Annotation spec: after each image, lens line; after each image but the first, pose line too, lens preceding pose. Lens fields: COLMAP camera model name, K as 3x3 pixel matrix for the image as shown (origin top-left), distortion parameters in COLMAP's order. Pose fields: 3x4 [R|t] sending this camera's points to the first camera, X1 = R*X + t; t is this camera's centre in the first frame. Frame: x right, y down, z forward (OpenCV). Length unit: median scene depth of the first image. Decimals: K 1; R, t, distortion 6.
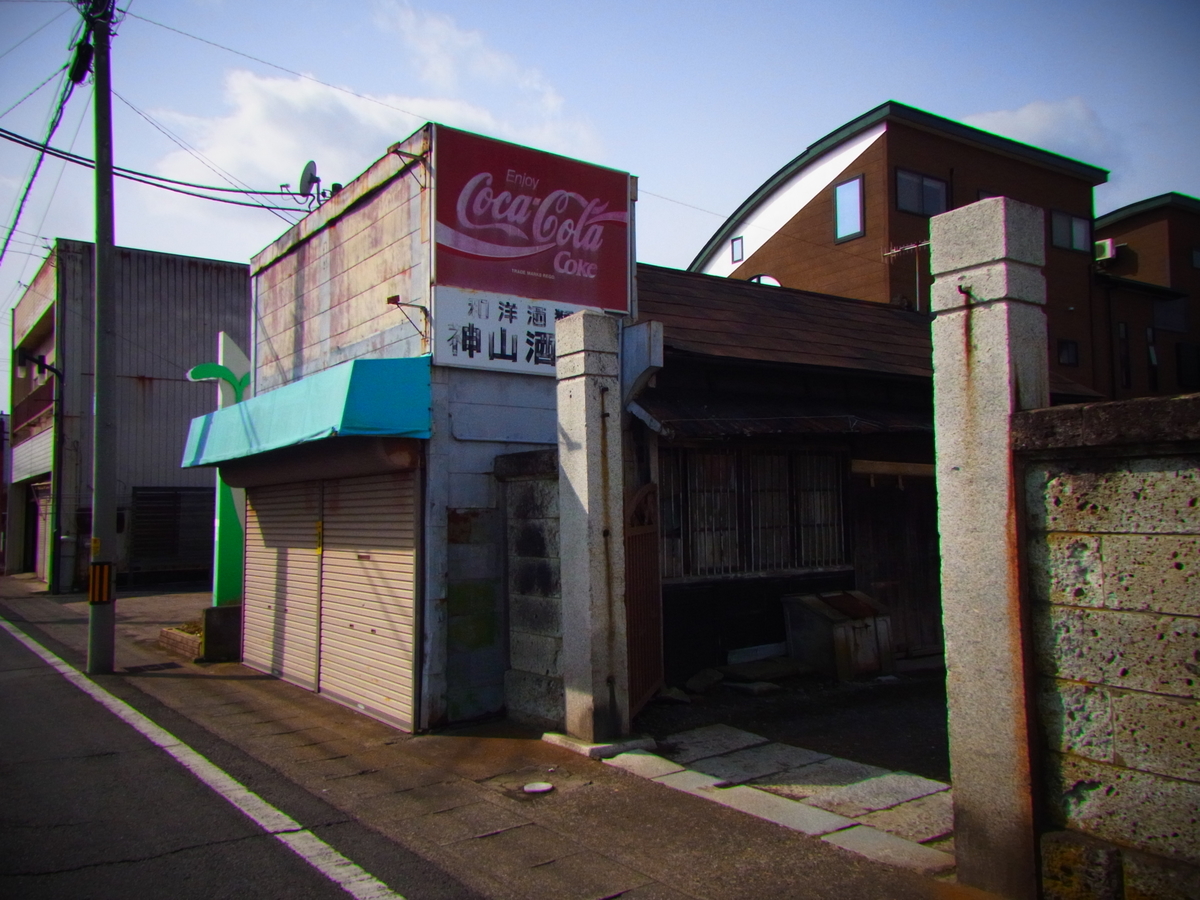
lens RADIAL K [[956.8, 0, 602.5], [0, 956.8, 445.0], [0, 0, 1]] dist [0.064810, 0.002527]
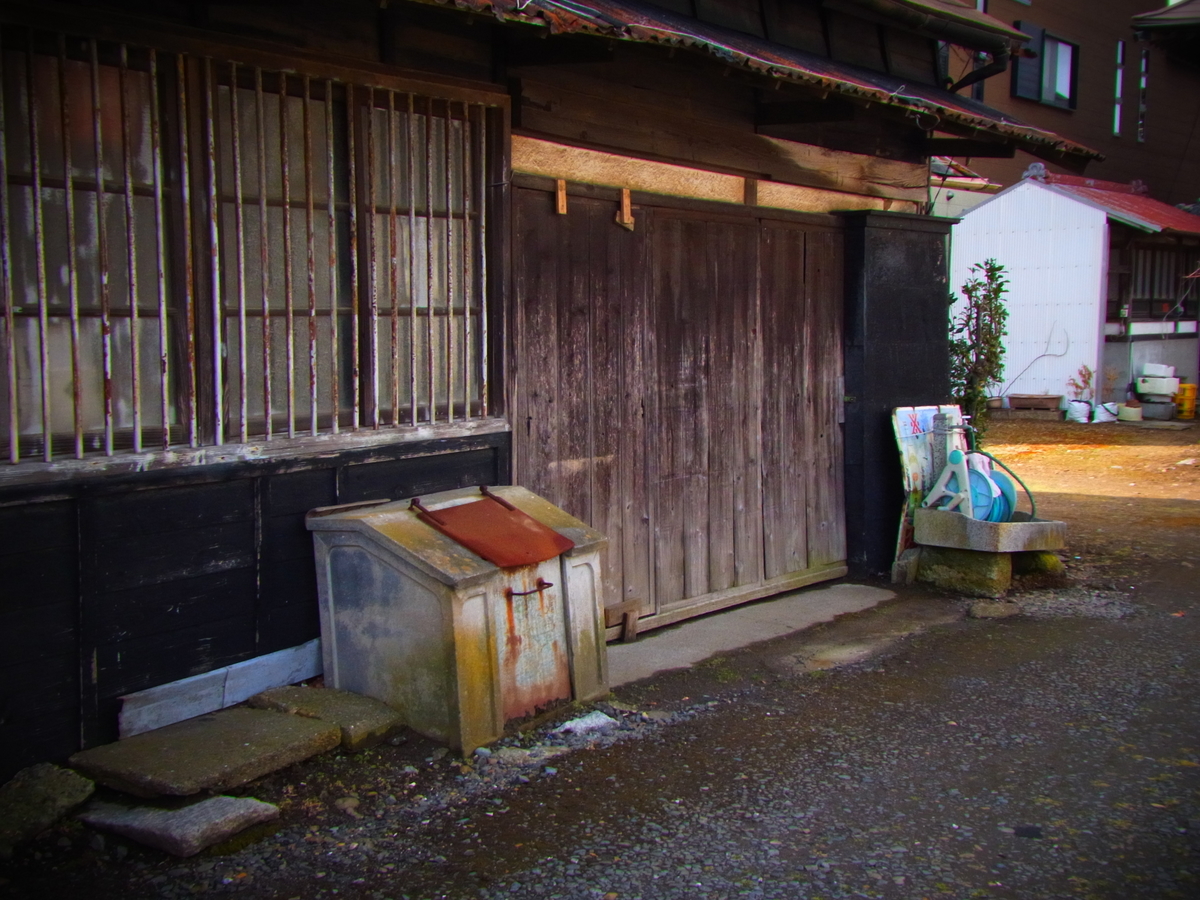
lens RADIAL K [[1694.9, 0, 604.9], [0, 1694.9, 444.5], [0, 0, 1]] dist [0.392074, 0.000000]
pose [[0.948679, -0.010001, 0.316082, 0.091559], [-0.036990, 0.989130, 0.142318, 0.041041], [-0.314069, -0.146706, 0.937997, 0.387632]]
